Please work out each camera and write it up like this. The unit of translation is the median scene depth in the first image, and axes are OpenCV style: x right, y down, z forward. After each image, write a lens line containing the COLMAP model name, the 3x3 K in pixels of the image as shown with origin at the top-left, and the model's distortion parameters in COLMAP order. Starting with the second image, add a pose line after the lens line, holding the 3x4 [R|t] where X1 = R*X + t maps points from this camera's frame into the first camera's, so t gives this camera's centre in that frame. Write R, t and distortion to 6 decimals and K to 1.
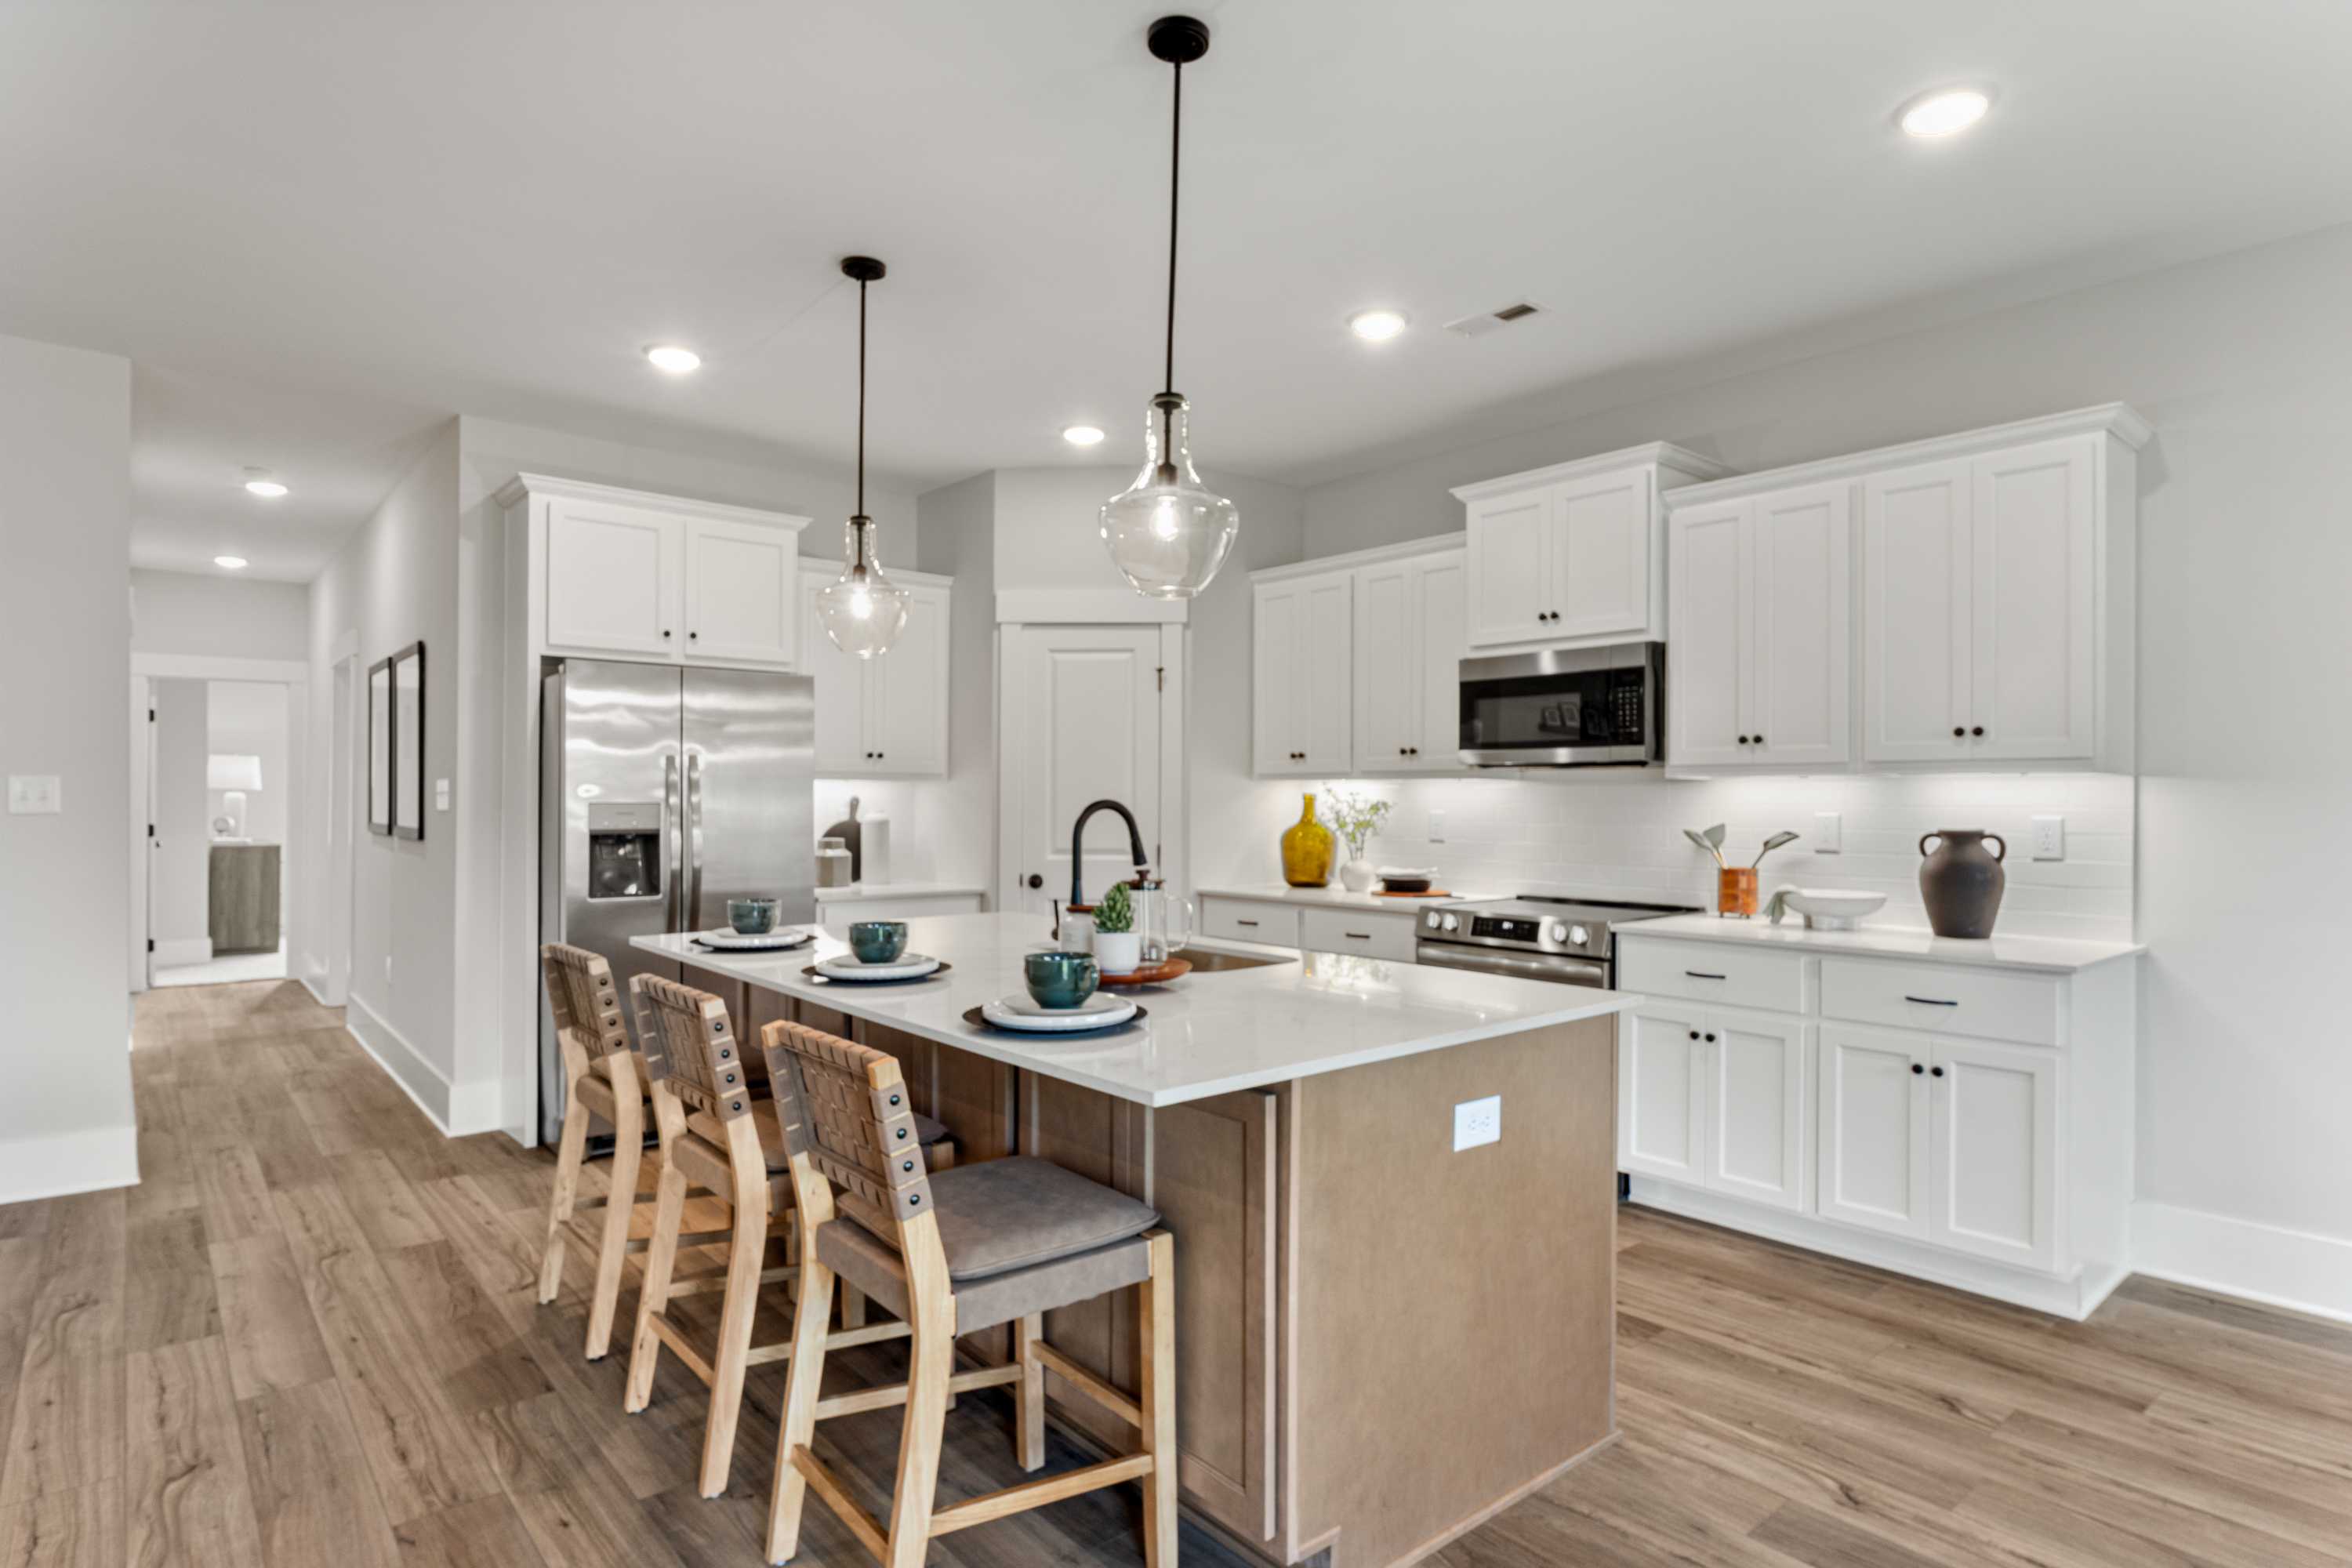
lens RADIAL K [[1266.7, 0, 1181.8], [0, 1266.7, 792.3], [0, 0, 1]] dist [-0.001780, -0.000731]
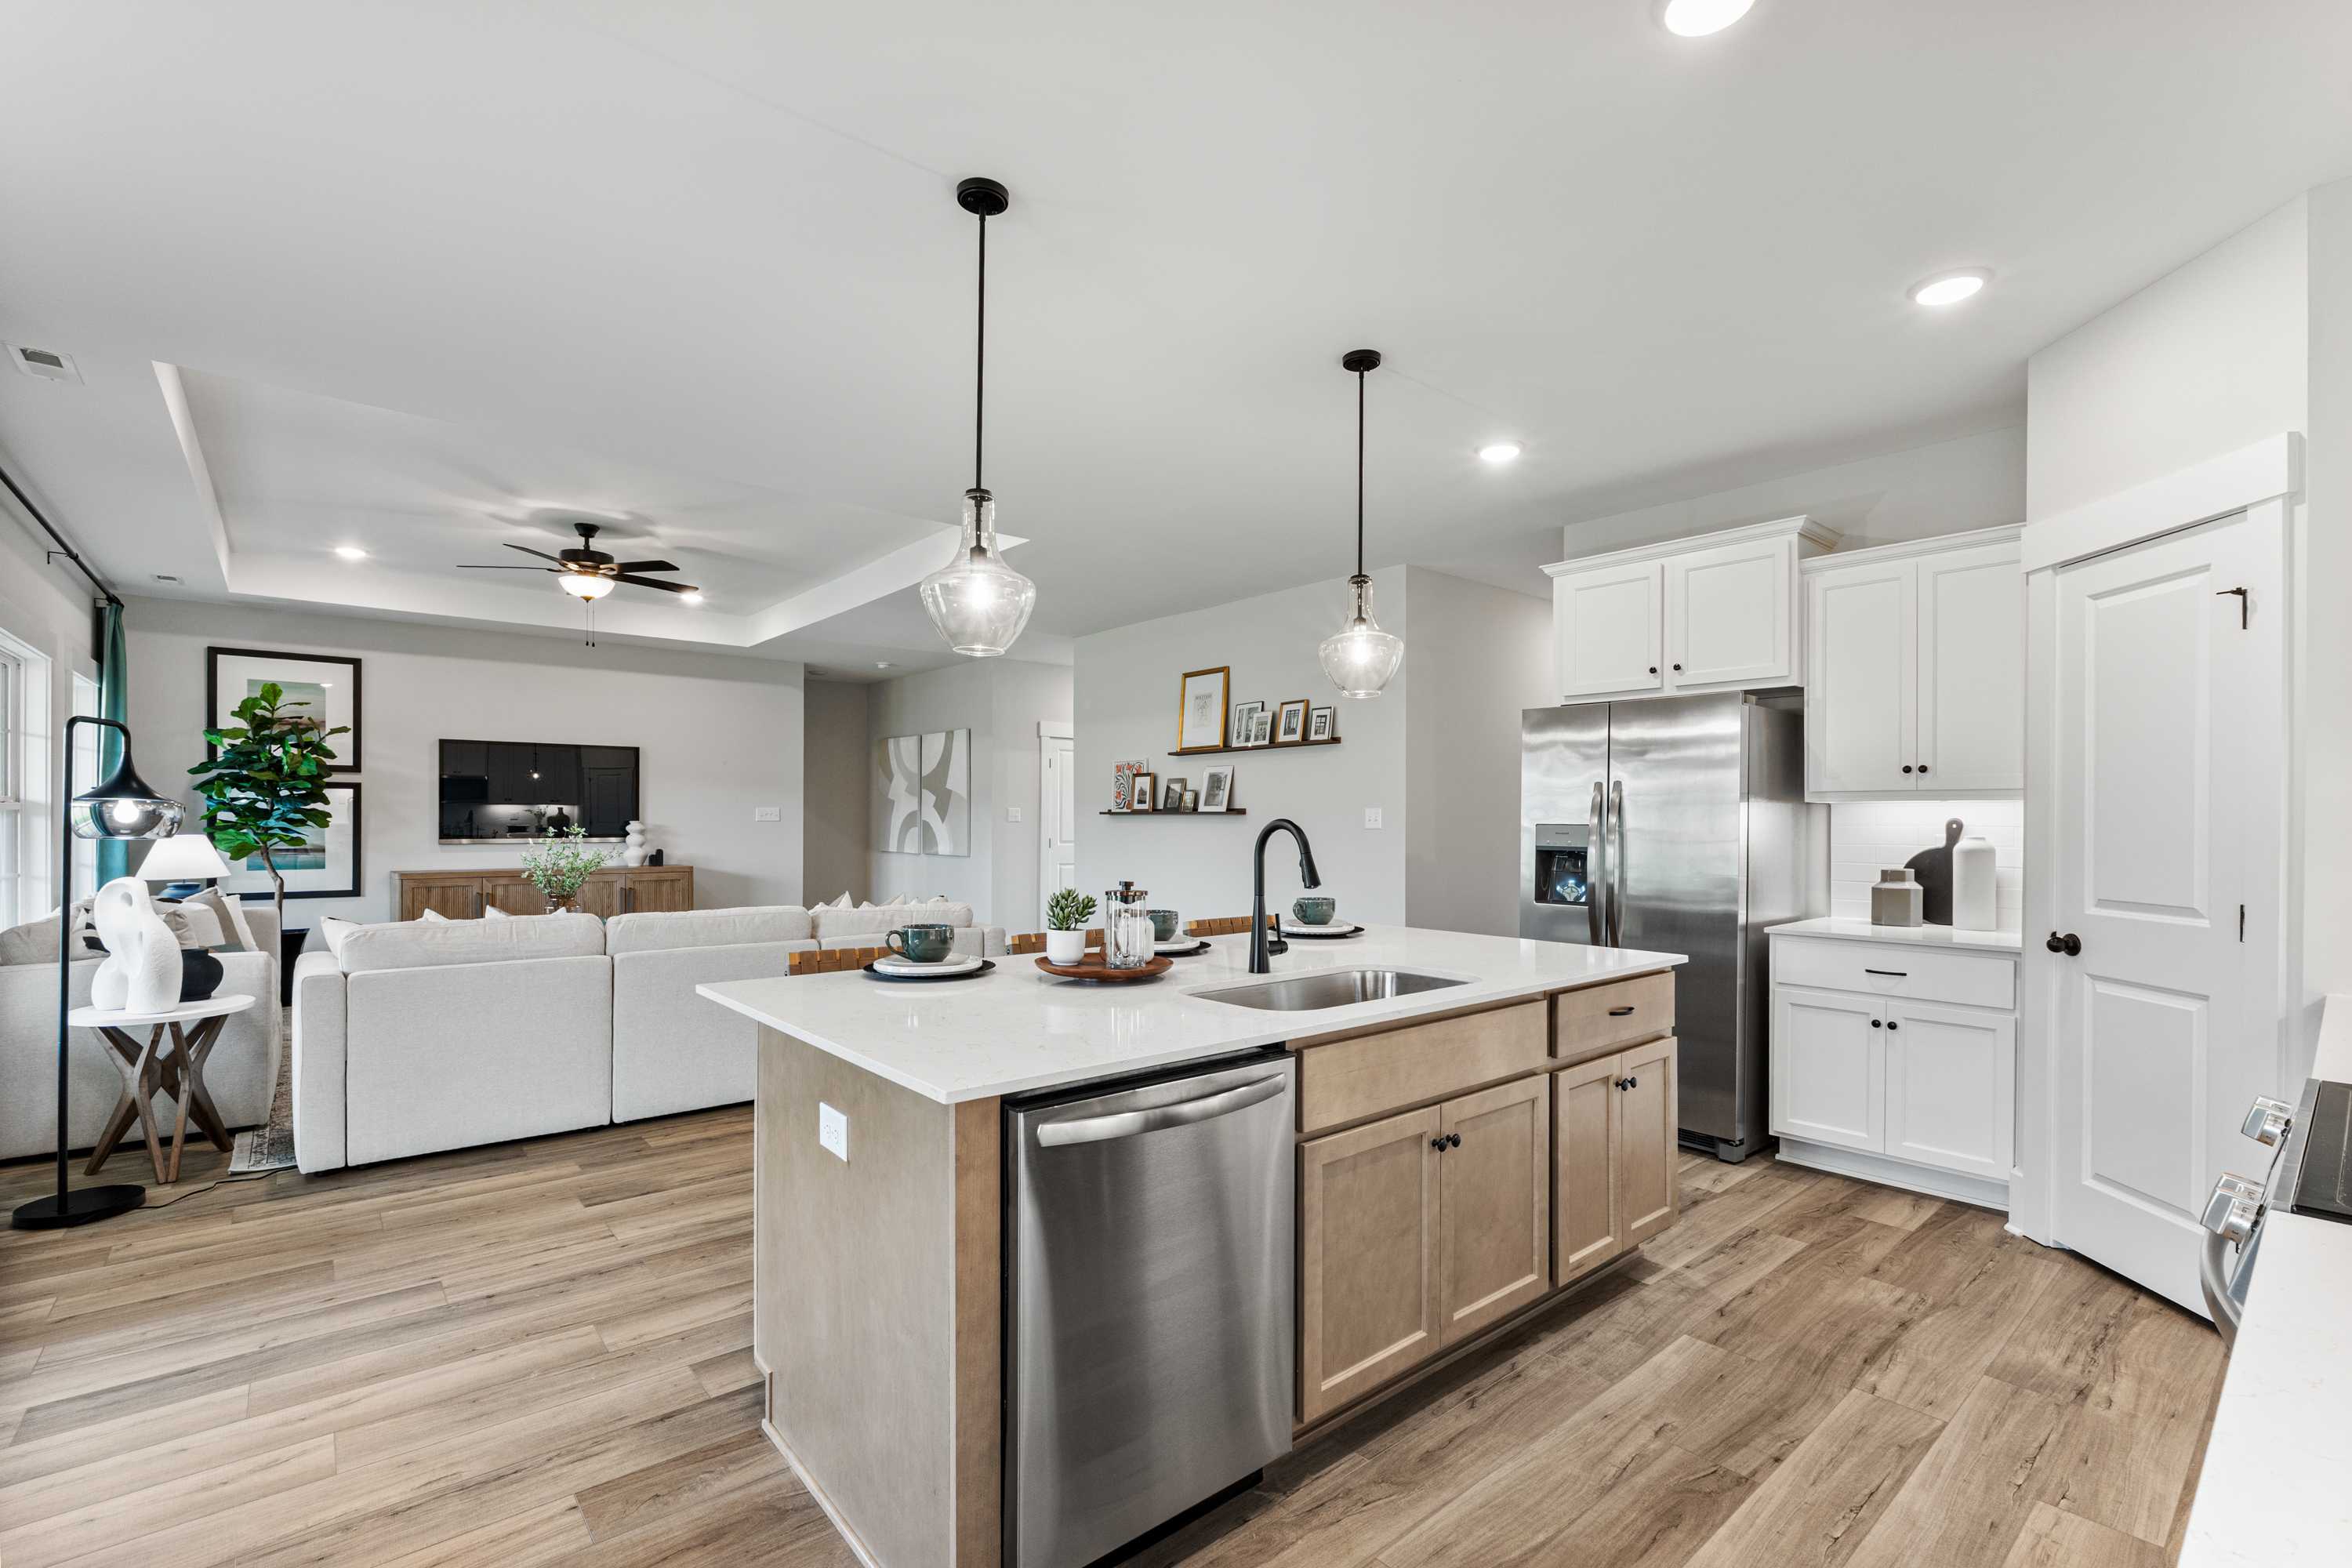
lens RADIAL K [[1010.9, 0, 1142.0], [0, 1010.9, 812.5], [0, 0, 1]] dist [-0.003405, -0.000798]
pose [[-0.017623, -0.008429, -0.999809, 0.535583], [-0.001715, 0.999963, -0.008400, 0.006597], [0.999843, 0.001567, -0.017637, 0.646086]]
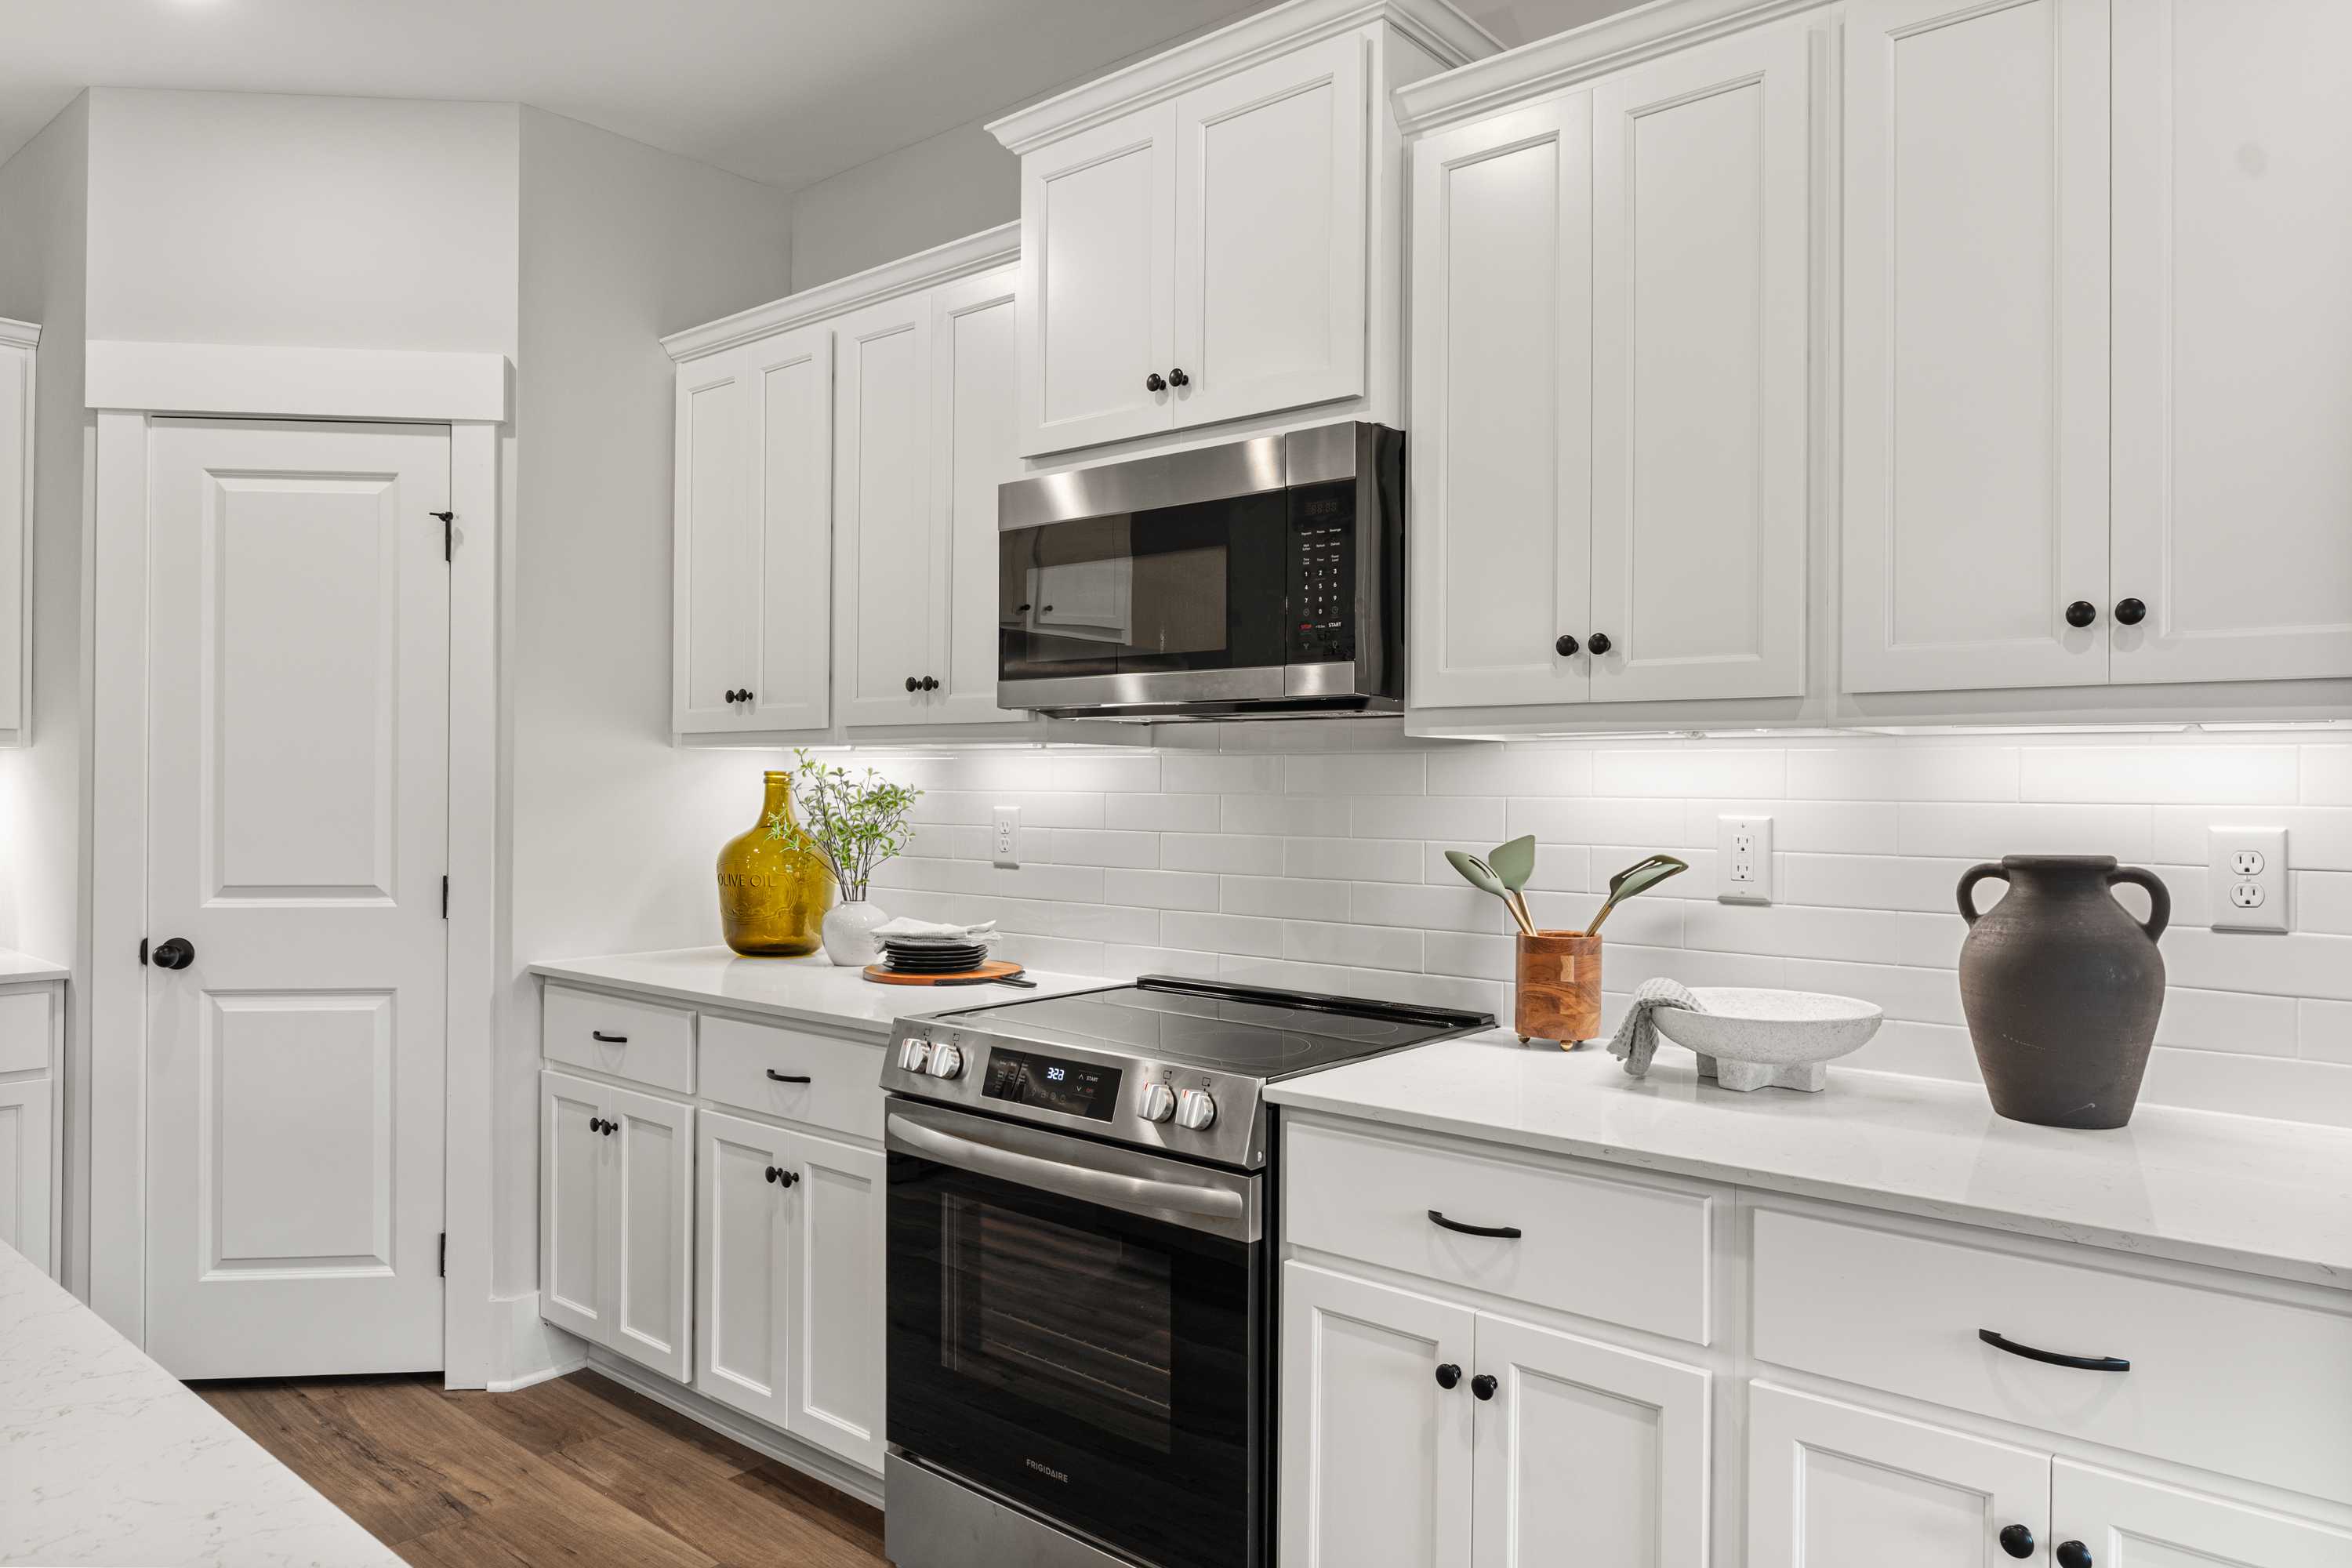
lens RADIAL K [[1537.5, 0, 1196.9], [0, 1537.5, 773.0], [0, 0, 1]] dist [0.000684, -0.002613]
pose [[0.986562, 0.003431, 0.163352, 0.211528], [-0.002999, 0.999991, -0.002896, 0.003142], [-0.163361, 0.002367, 0.986564, 0.456821]]
